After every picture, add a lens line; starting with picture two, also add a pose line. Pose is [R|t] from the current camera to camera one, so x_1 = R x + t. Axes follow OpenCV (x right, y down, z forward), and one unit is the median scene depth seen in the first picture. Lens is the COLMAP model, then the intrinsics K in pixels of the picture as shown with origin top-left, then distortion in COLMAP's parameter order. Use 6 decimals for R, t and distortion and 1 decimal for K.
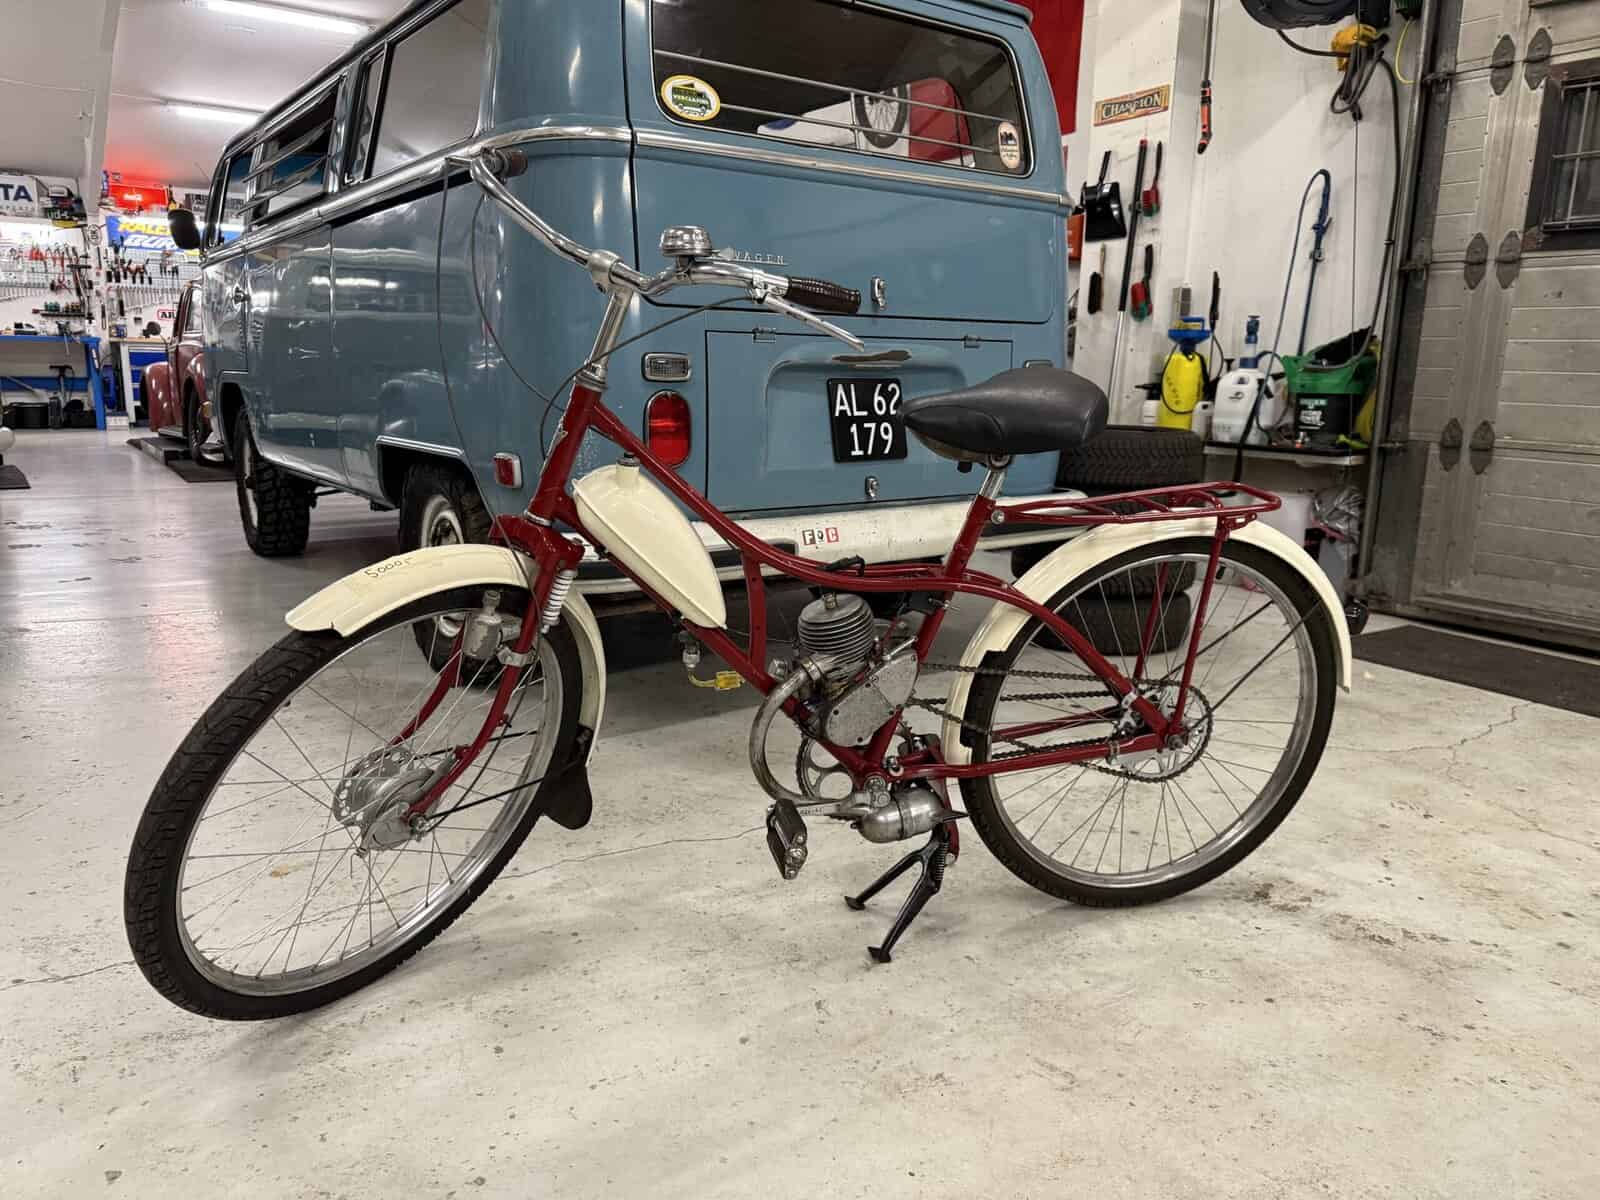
lens RADIAL K [[1126.9, 0, 800.7], [0, 1126.9, 597.8], [0, 0, 1]] dist [0.022594, -0.033752]
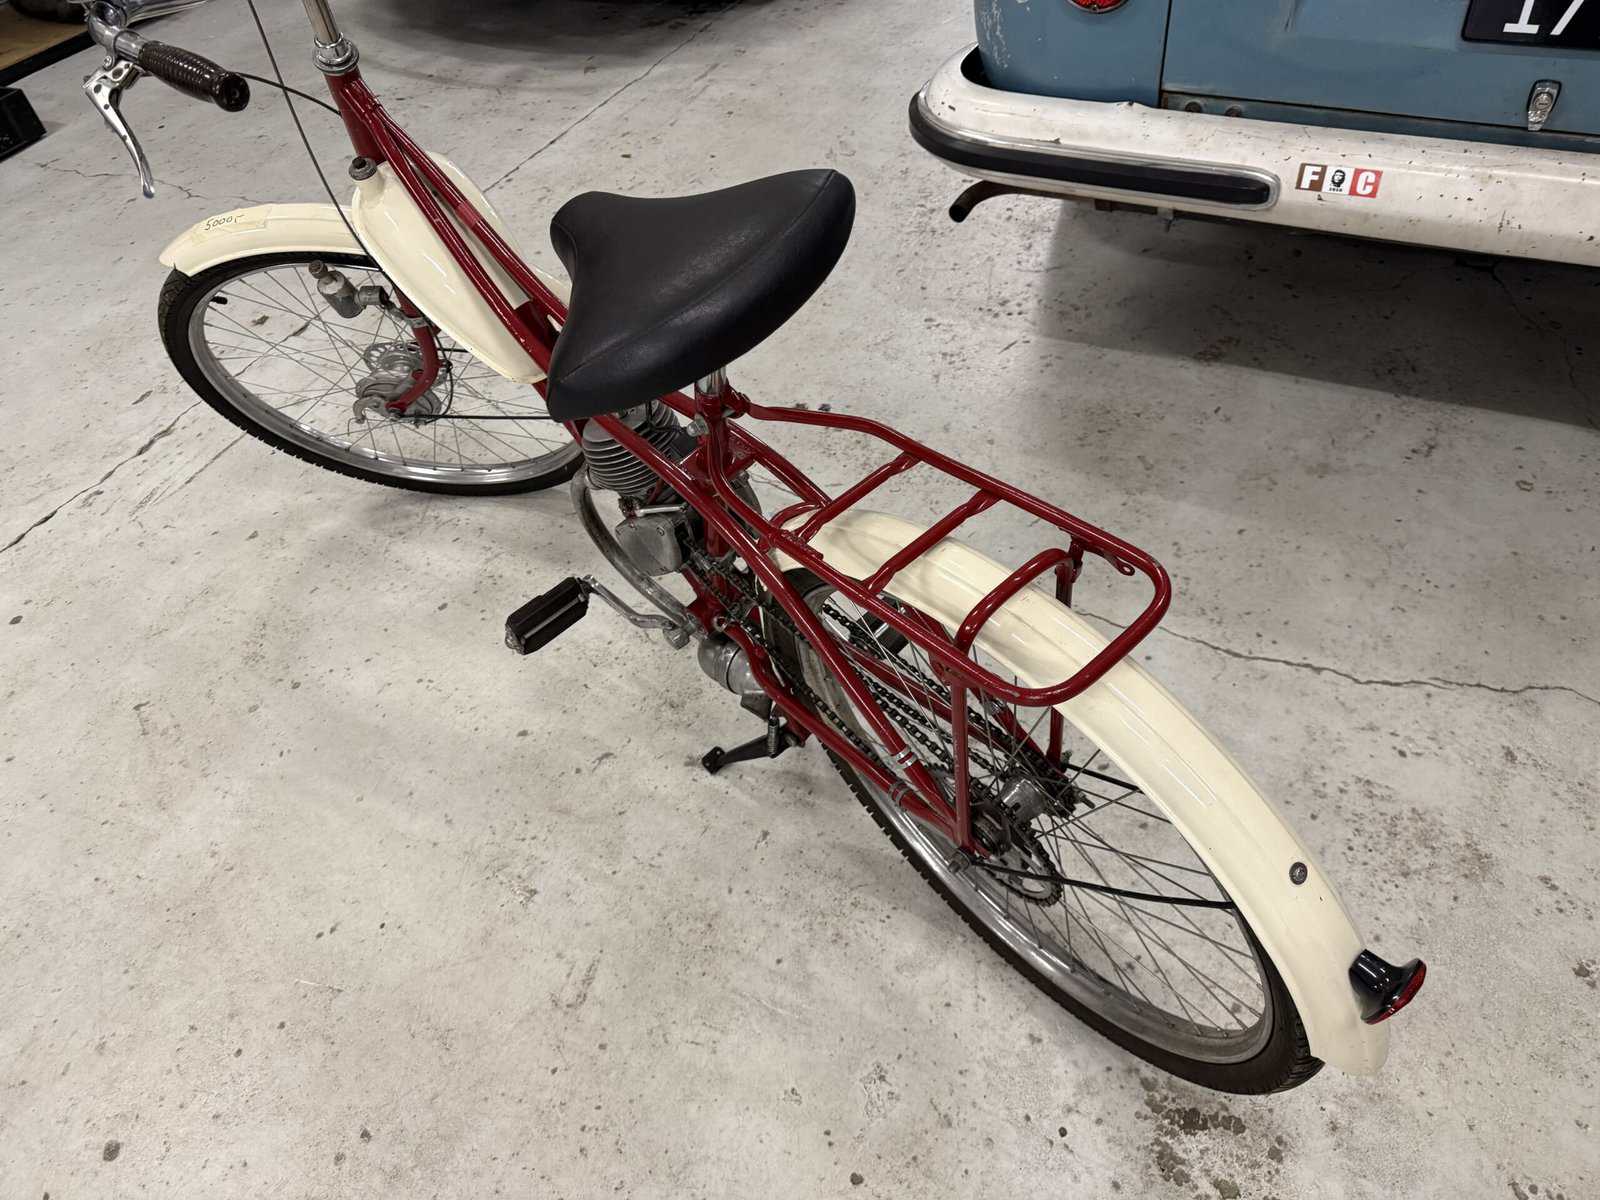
lens RADIAL K [[1126.9, 0, 805.0], [0, 1126.9, 594.1], [0, 0, 1]] dist [0.022594, -0.033752]
pose [[0.466073, 0.589624, -0.659636, 0.632570], [-0.084376, 0.771789, 0.630256, -0.369731], [0.880714, -0.238088, 0.409460, 0.740328]]
